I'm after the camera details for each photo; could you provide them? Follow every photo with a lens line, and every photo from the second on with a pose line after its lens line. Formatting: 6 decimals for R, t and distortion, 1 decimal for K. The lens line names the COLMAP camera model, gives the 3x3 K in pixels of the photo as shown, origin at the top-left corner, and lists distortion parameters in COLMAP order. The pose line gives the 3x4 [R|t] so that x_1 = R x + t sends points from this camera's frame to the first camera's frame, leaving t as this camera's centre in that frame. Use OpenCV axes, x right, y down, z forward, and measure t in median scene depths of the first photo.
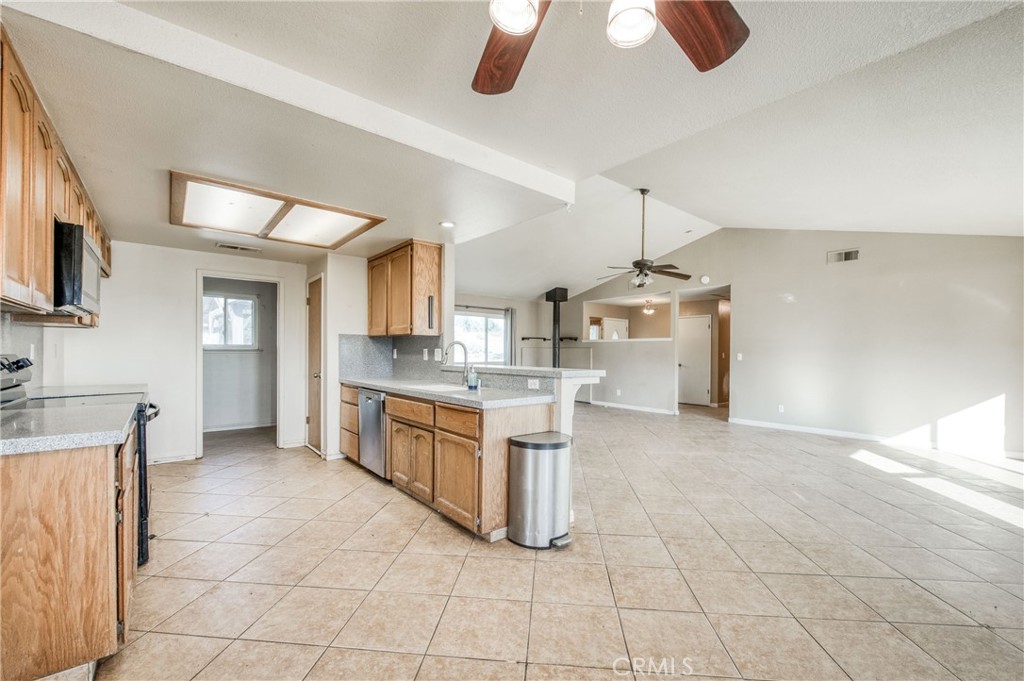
lens RADIAL K [[421.5, 0, 516.9], [0, 421.5, 355.4], [0, 0, 1]] dist [-0.001709, -0.000360]
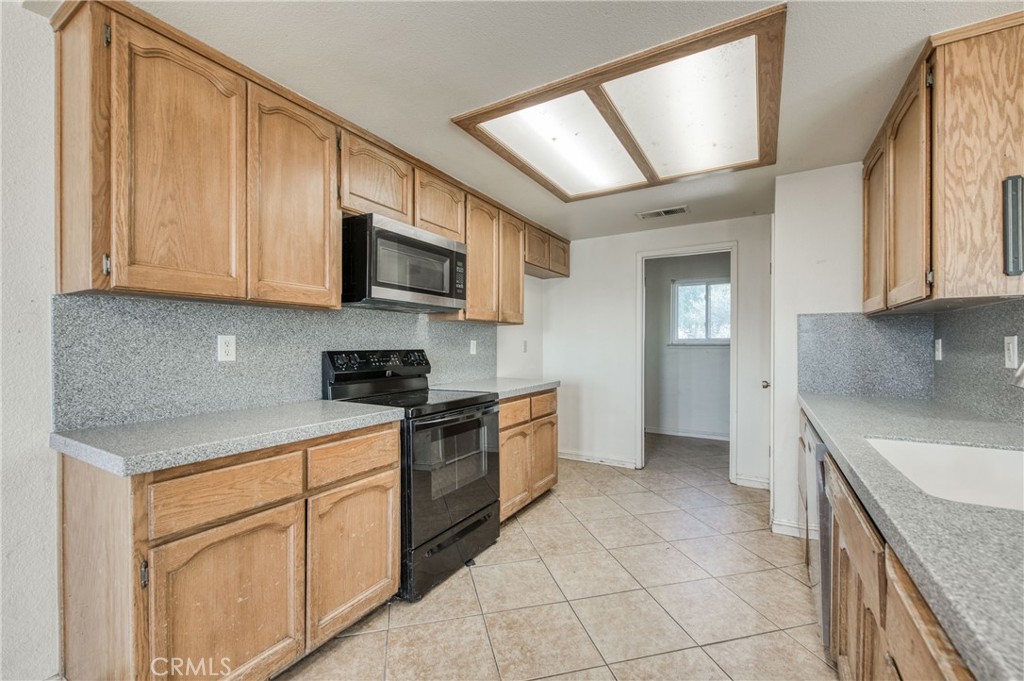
lens RADIAL K [[420.1, 0, 512.1], [0, 420.1, 346.7], [0, 0, 1]] dist [-0.000502, -0.000215]
pose [[0.331843, -0.003254, -0.943329, -0.017857], [-0.004900, 0.999975, -0.005173, -0.002429], [0.943322, 0.006339, 0.331818, 0.402957]]
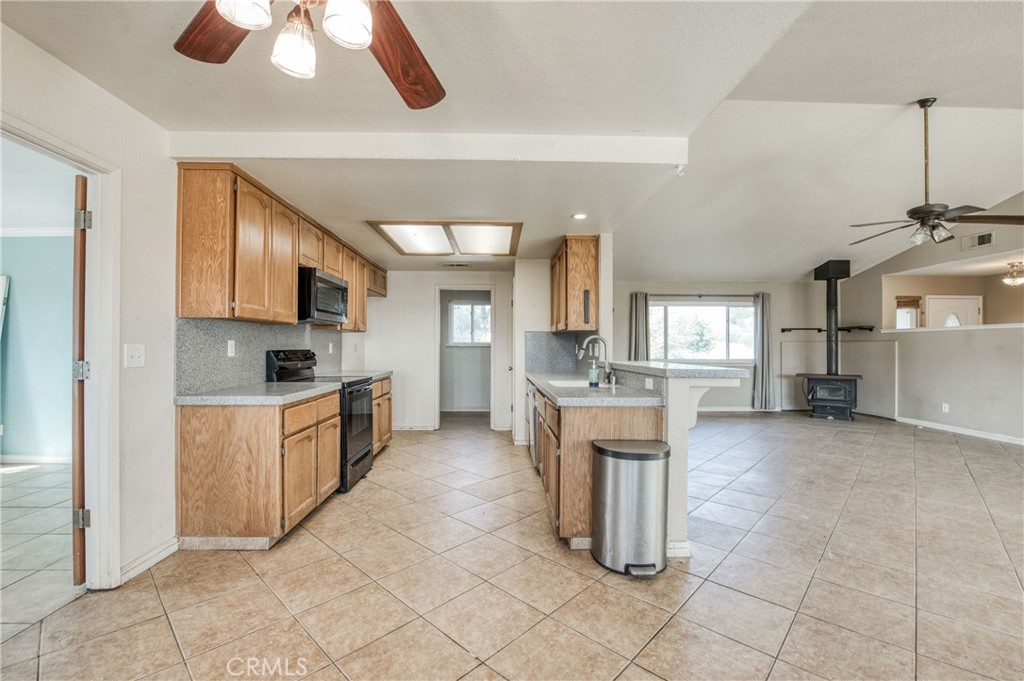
lens RADIAL K [[433.7, 0, 502.3], [0, 433.7, 345.3], [0, 0, 1]] dist [-0.015506, -0.000349]
pose [[0.776907, -0.008648, -0.629556, 0.214982], [-0.001026, 0.999887, -0.015001, 0.002259], [0.629615, 0.012300, 0.776810, 0.075369]]
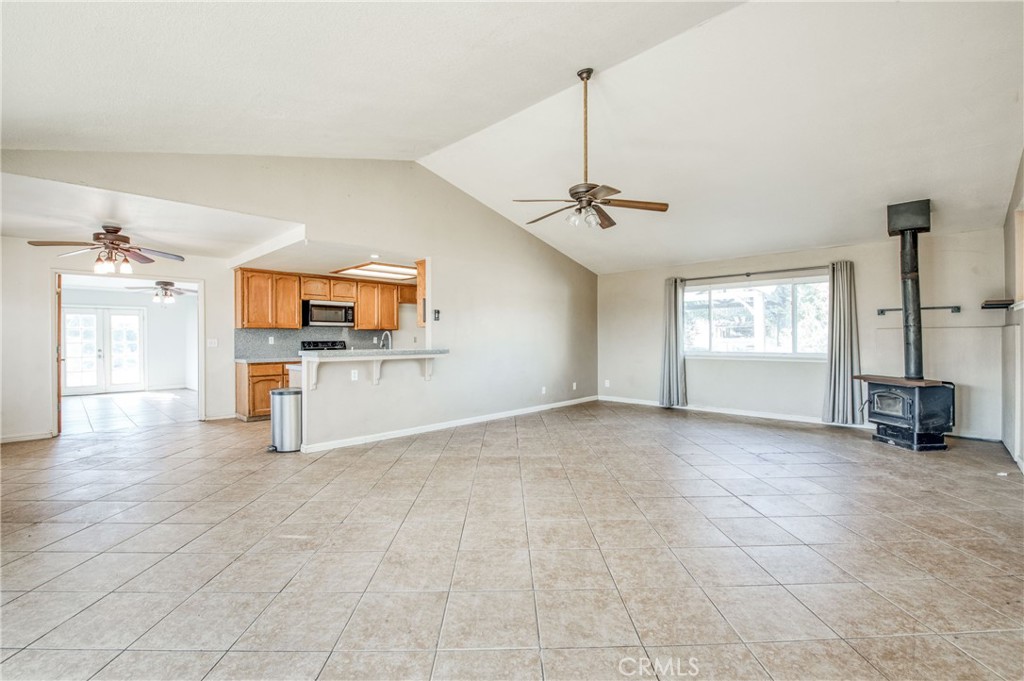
lens RADIAL K [[444.5, 0, 512.0], [0, 444.5, 340.5], [0, 0, 1]] dist [-0.016410, 0.000161]
pose [[0.105297, -0.002658, -0.994437, 0.993736], [-0.002988, 0.999991, -0.002989, 0.000429], [0.994436, 0.003286, 0.105288, 0.883373]]
